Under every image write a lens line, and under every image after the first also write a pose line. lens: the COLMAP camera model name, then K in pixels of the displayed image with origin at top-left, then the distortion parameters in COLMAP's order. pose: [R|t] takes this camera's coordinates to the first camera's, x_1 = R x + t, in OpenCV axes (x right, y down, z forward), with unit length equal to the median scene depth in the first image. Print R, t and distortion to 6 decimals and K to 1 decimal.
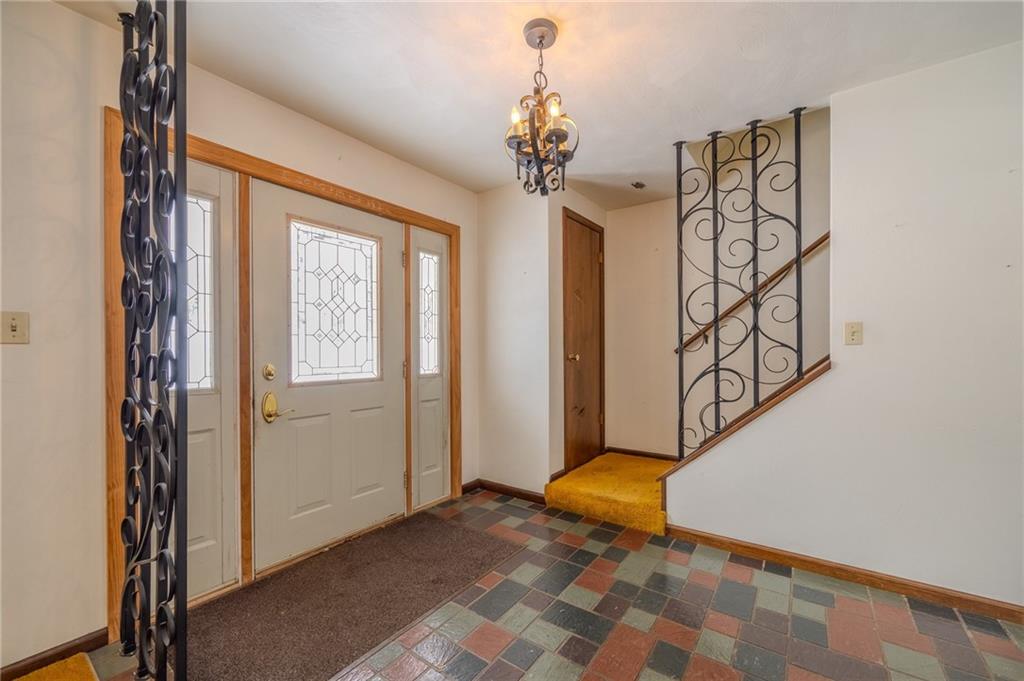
lens RADIAL K [[405.7, 0, 515.2], [0, 405.7, 350.2], [0, 0, 1]] dist [0.005150, -0.001212]
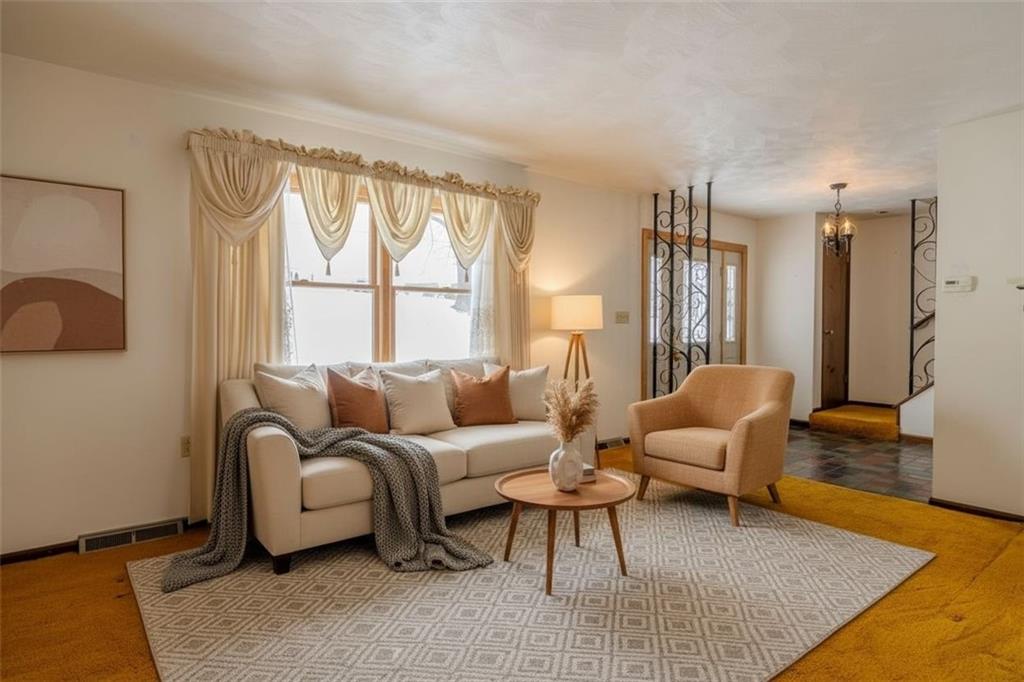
lens RADIAL K [[533.6, 0, 509.3], [0, 533.6, 333.1], [0, 0, 1]] dist [-0.004517, -0.000970]
pose [[0.957924, 0.014479, -0.286657, -0.443584], [-0.010966, 0.999844, 0.013857, 0.007239], [0.286813, -0.010130, 0.957933, -1.265408]]
